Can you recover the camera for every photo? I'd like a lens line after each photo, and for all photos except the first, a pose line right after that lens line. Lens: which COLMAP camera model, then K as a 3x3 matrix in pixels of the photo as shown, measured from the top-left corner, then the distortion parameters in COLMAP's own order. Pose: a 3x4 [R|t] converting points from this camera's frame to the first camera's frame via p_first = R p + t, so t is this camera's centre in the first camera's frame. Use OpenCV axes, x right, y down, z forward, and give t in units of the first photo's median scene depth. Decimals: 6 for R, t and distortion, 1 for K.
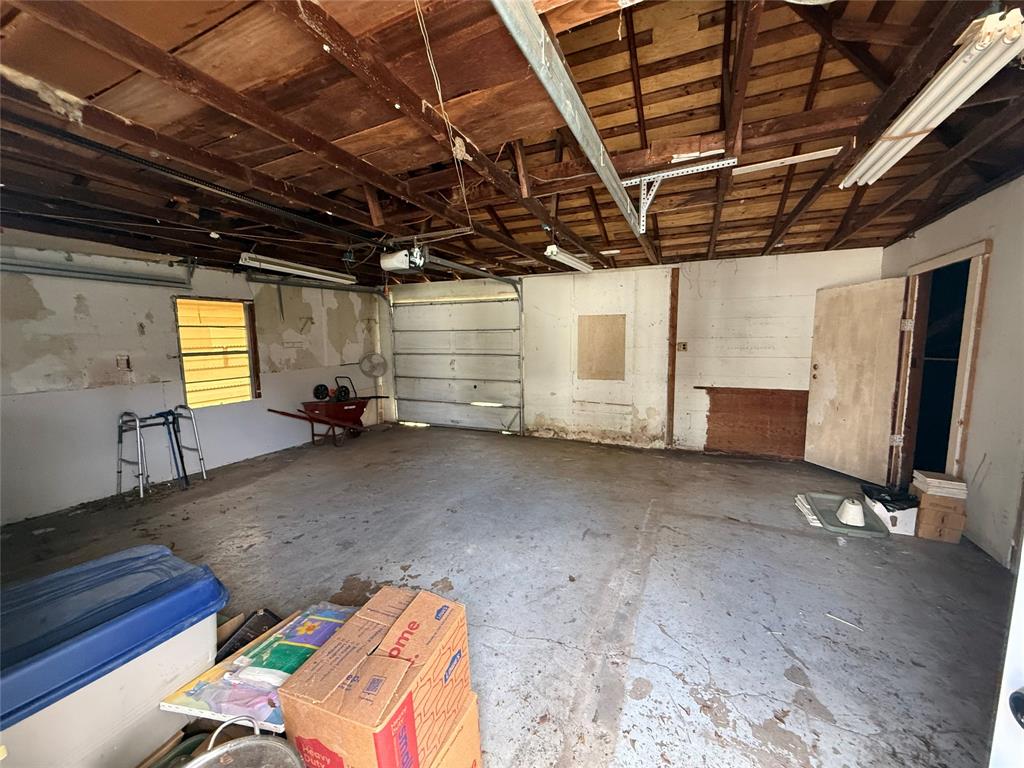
lens RADIAL K [[408.4, 0, 509.0], [0, 408.4, 387.4], [0, 0, 1]] dist [-0.002086, 0.000047]
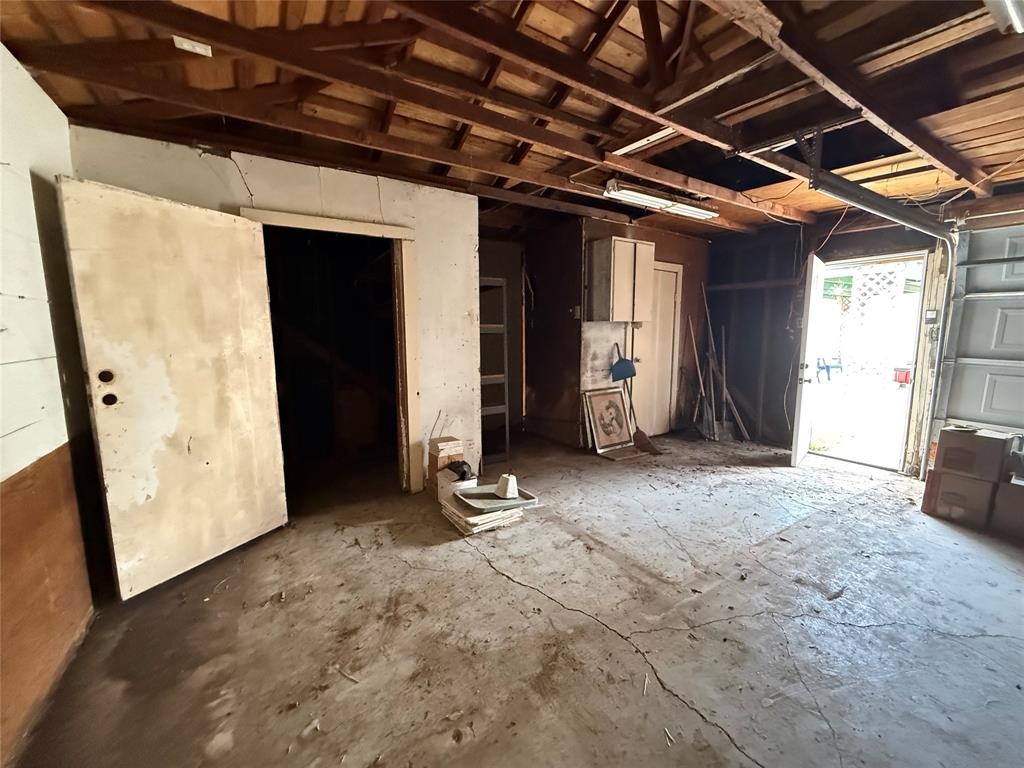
lens RADIAL K [[408.4, 0, 511.8], [0, 408.4, 380.7], [0, 0, 1]] dist [-0.002086, 0.000047]
pose [[-0.837035, -0.064097, 0.543382, 0.208797], [0.068019, 0.973221, 0.219578, -0.122306], [-0.542905, 0.220755, -0.810260, 1.247177]]
